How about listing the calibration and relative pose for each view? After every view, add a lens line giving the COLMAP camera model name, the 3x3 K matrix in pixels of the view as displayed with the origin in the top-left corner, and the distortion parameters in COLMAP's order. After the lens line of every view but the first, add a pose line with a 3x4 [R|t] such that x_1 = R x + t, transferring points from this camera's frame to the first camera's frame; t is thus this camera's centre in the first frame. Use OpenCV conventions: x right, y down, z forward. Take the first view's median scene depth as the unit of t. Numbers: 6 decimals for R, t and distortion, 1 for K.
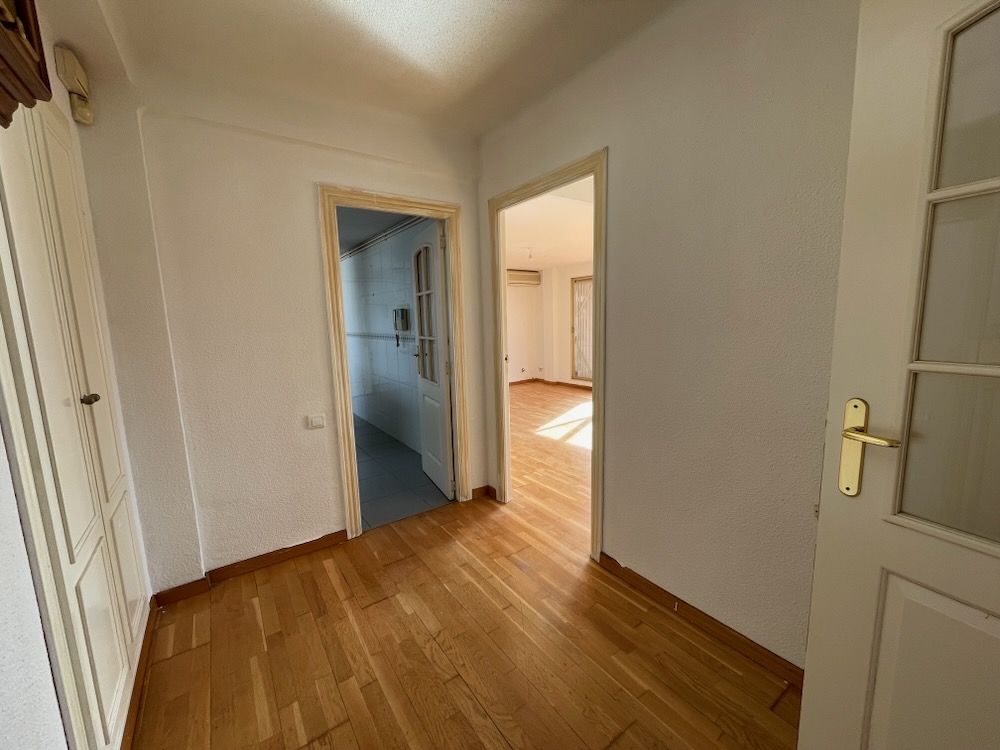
lens RADIAL K [[408.8, 0, 499.8], [0, 408.8, 381.0], [0, 0, 1]] dist [0.005007, -0.002604]
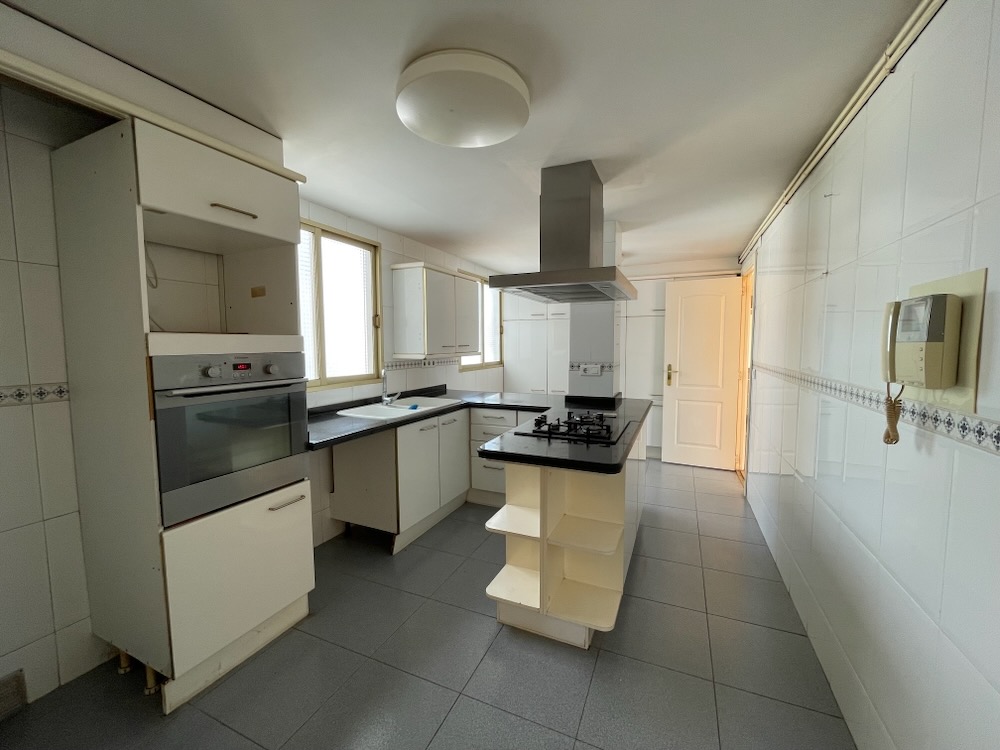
lens RADIAL K [[408.8, 0, 495.0], [0, 408.8, 375.3], [0, 0, 1]] dist [0.005007, -0.002604]
pose [[0.496933, 0.098880, -0.862137, -0.153761], [-0.140803, 0.989510, 0.032330, -0.100470], [0.856290, 0.105326, 0.505643, 0.648591]]
